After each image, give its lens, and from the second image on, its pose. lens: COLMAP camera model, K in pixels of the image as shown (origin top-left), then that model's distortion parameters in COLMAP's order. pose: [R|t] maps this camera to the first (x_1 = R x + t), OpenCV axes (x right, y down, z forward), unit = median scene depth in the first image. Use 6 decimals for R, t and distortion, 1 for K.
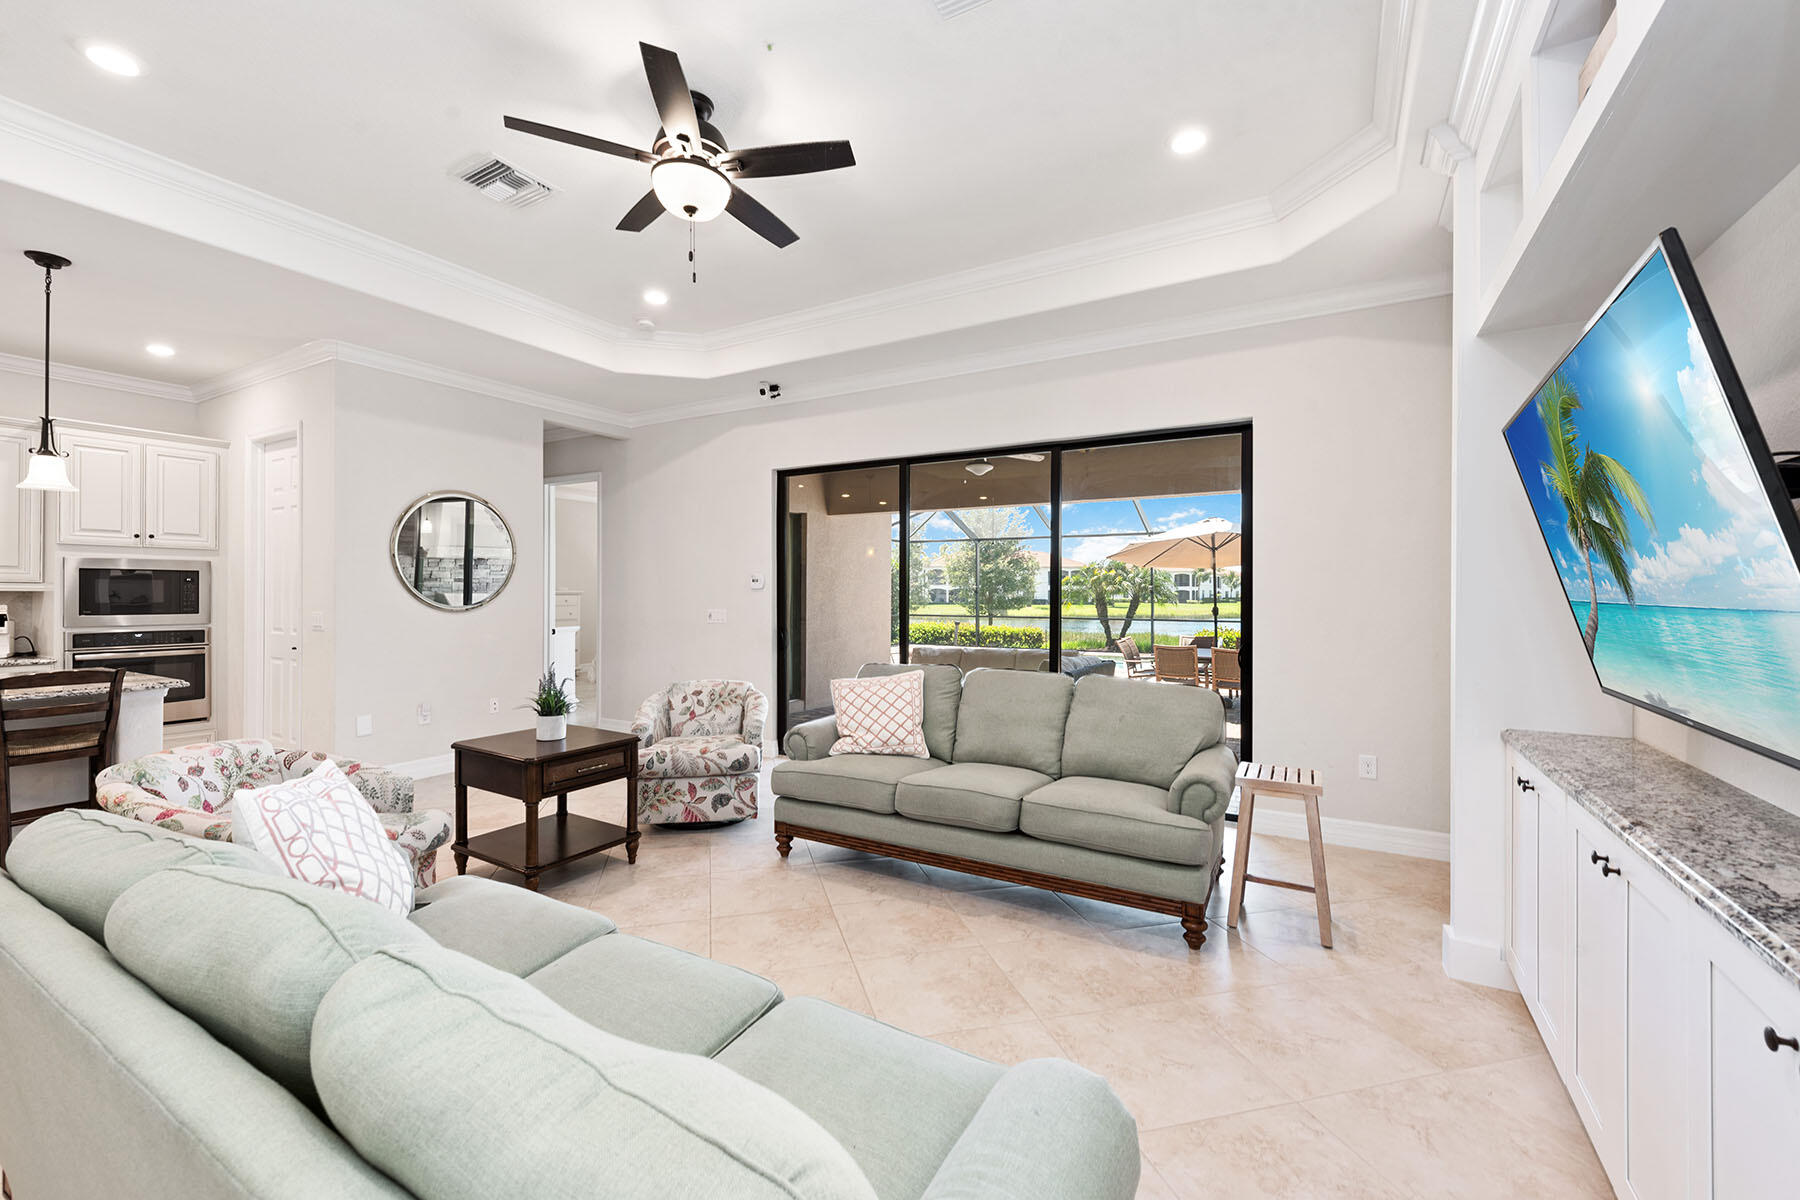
lens RADIAL K [[746.6, 0, 900.1], [0, 746.6, 598.0], [0, 0, 1]] dist [-0.009081, 0.001226]
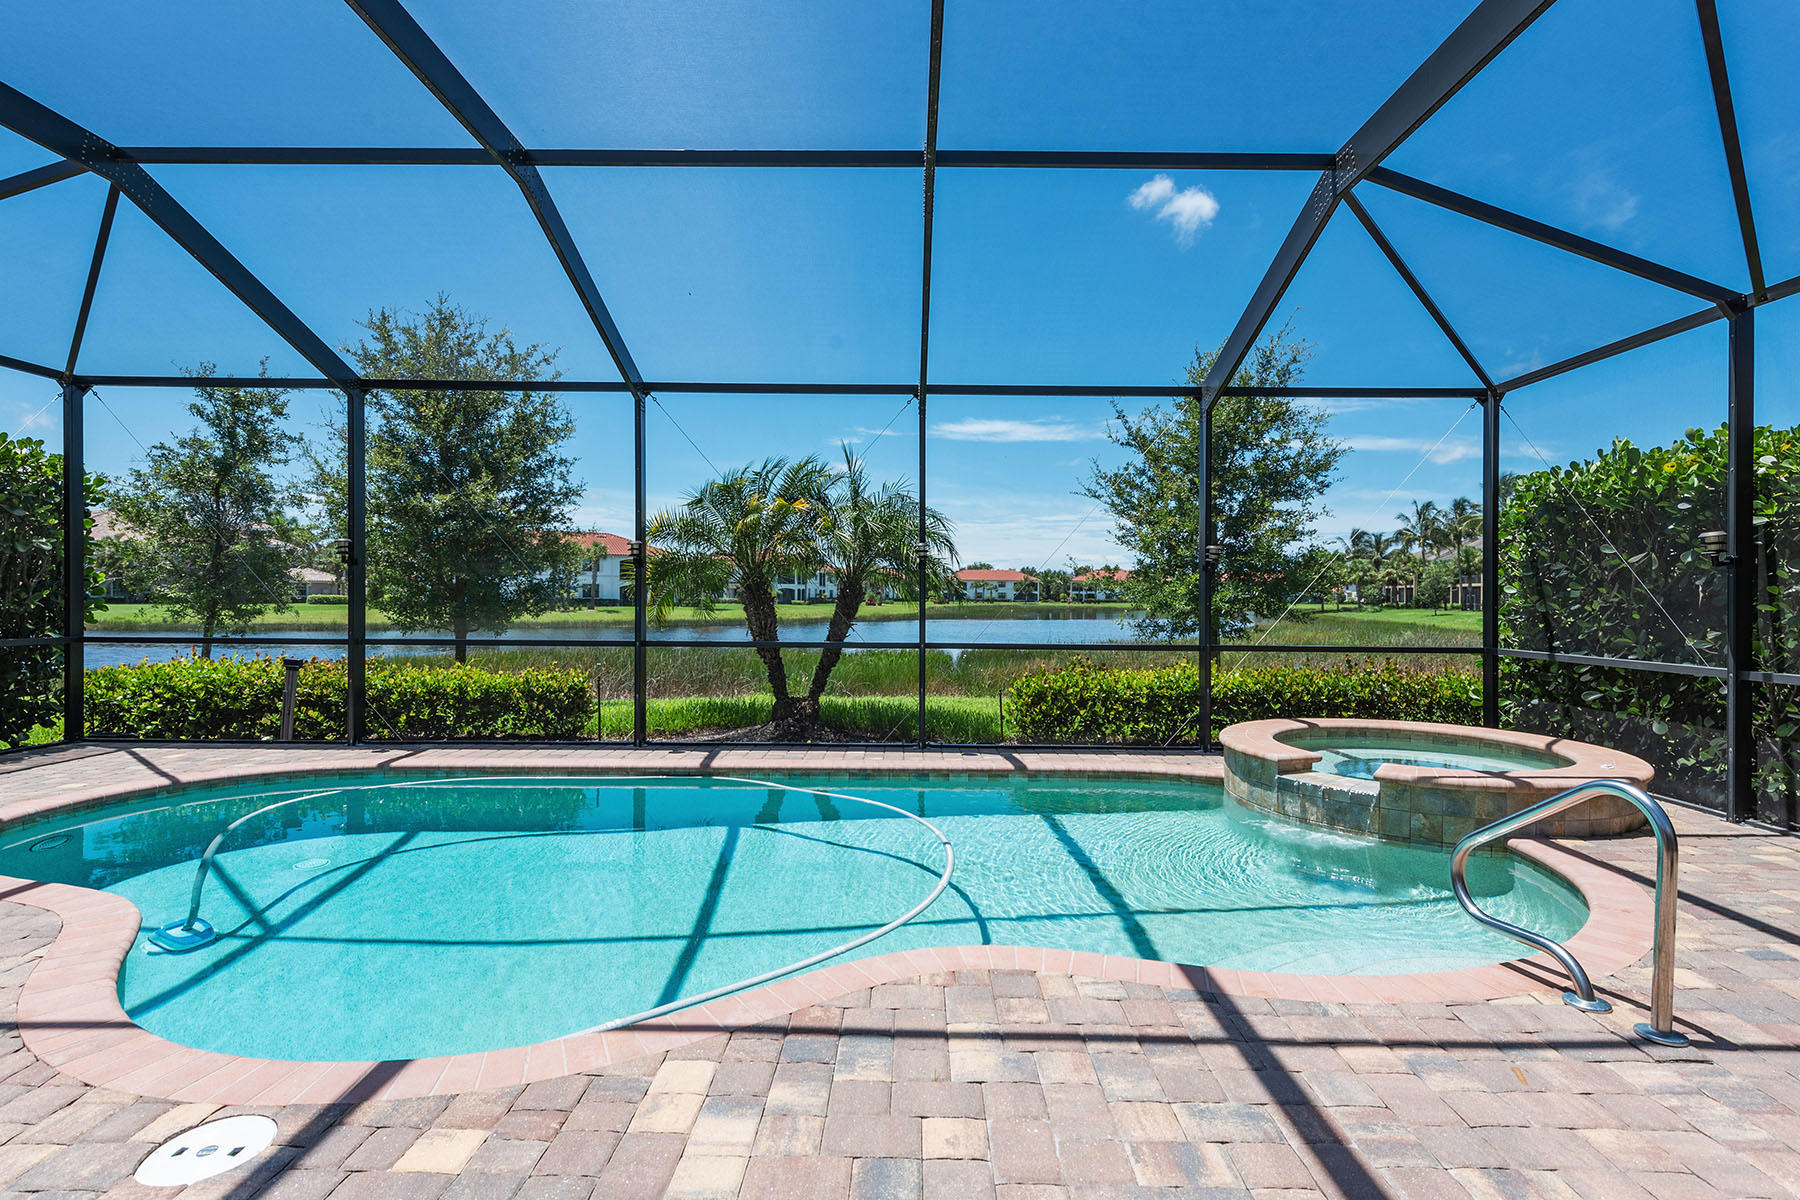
lens RADIAL K [[857.5, 0, 904.7], [0, 857.5, 610.2], [0, 0, 1]] dist [0.011010, -0.004185]
pose [[0.873535, -0.006786, 0.486715, 0.123557], [0.000142, 0.999906, 0.013685, 0.006989], [-0.486762, -0.011885, 0.873454, 0.571986]]
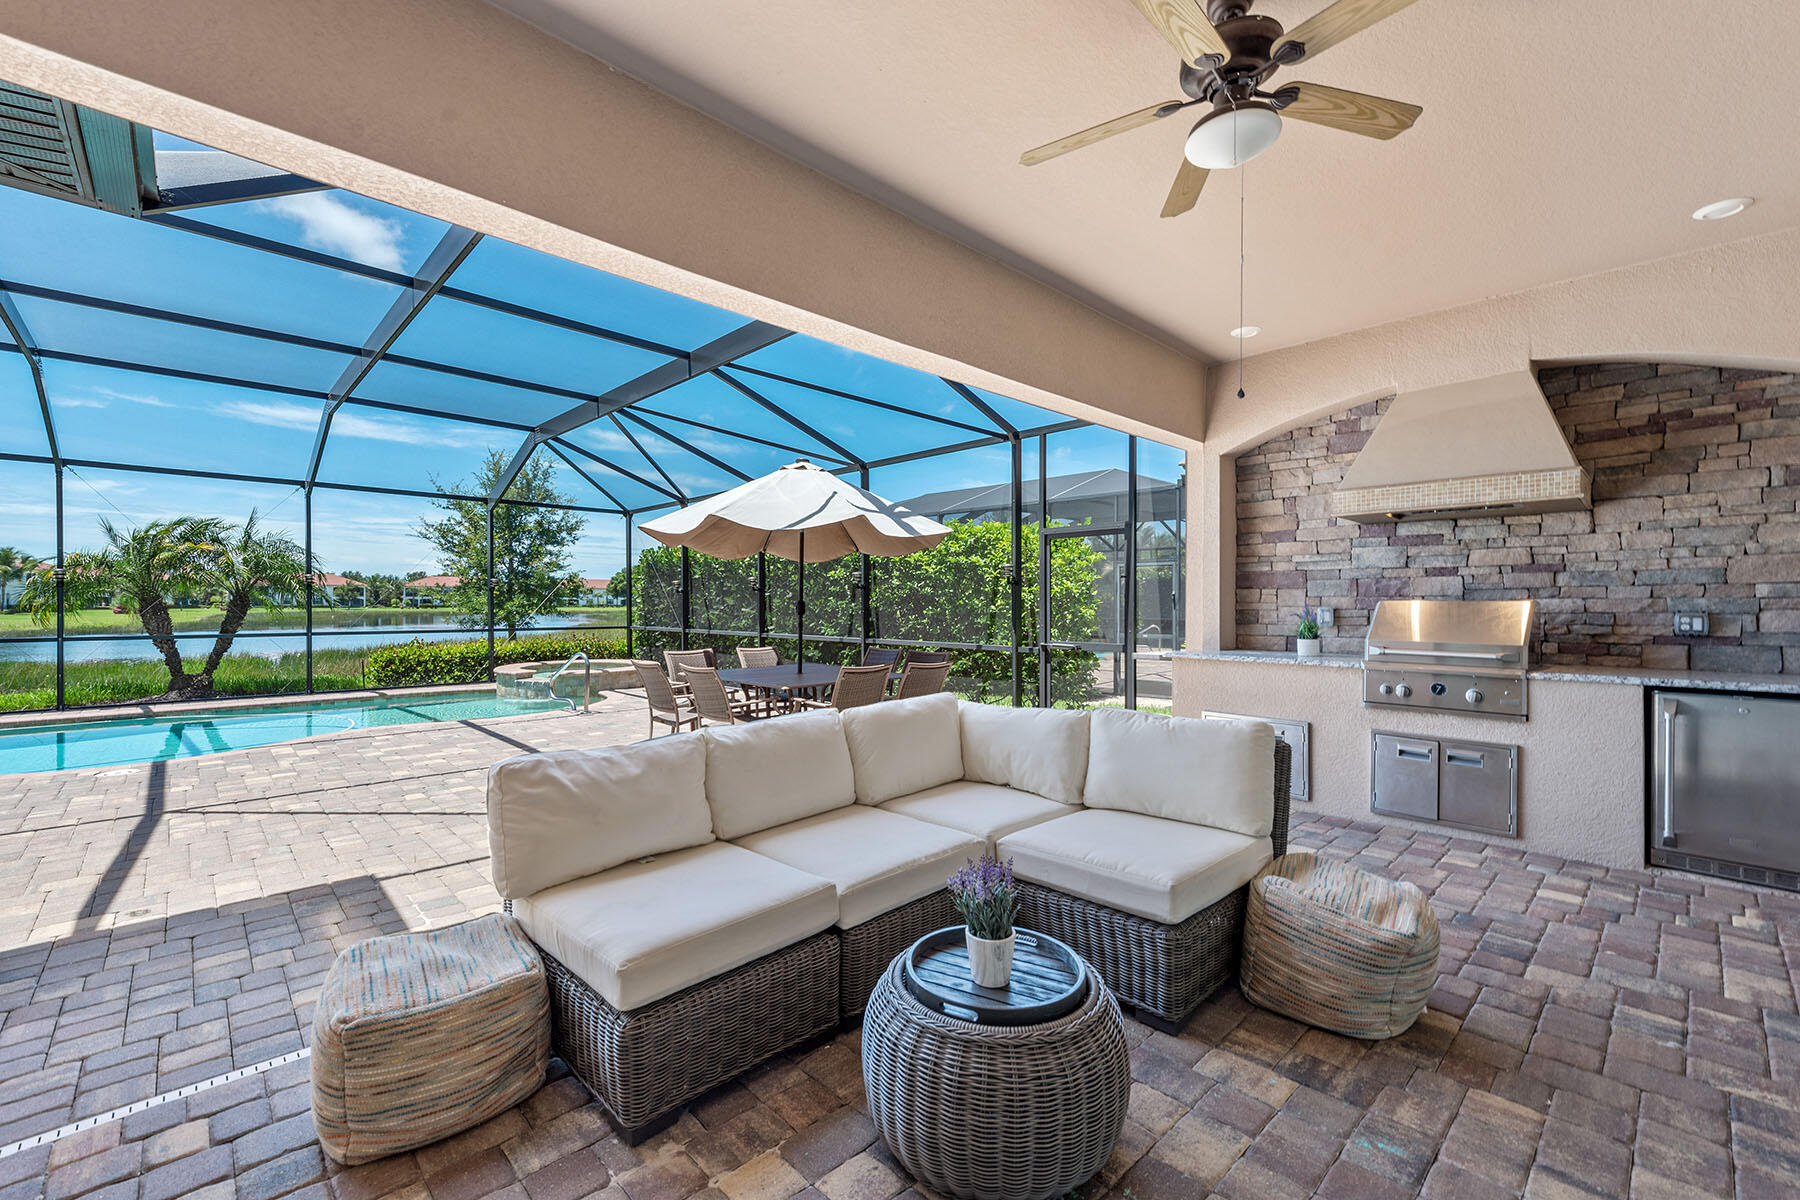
lens RADIAL K [[746.6, 0, 901.5], [0, 746.6, 605.9], [0, 0, 1]] dist [-0.009081, 0.001226]
pose [[0.277292, -0.008507, 0.960748, -0.058860], [0.005457, 0.999959, 0.007279, 0.005628], [-0.960770, 0.003224, 0.277327, 0.362039]]
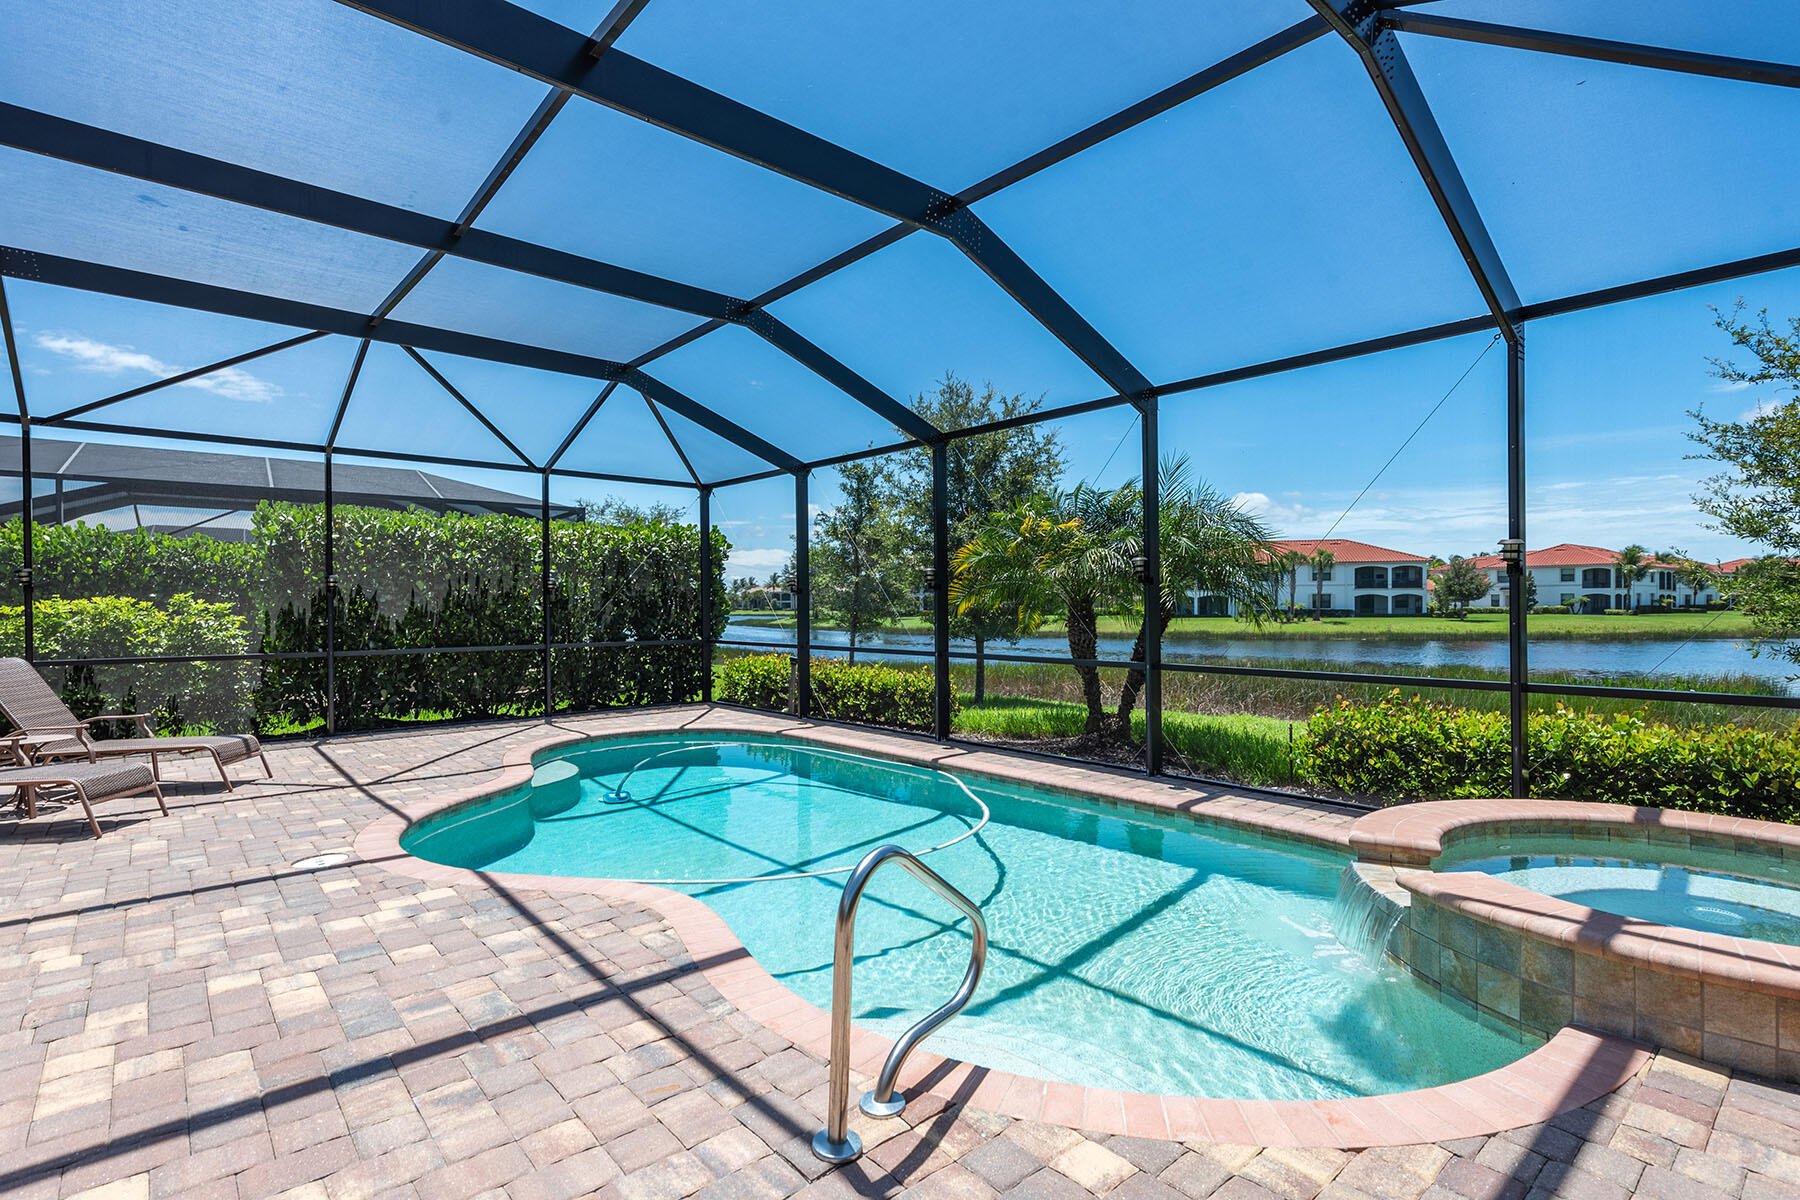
lens RADIAL K [[857.5, 0, 893.2], [0, 857.5, 606.7], [0, 0, 1]] dist [0.011010, -0.004185]
pose [[0.944562, -0.008946, -0.328212, 0.294319], [0.007498, 0.999956, -0.005678, 0.004821], [0.328249, 0.002903, 0.944587, 0.534701]]
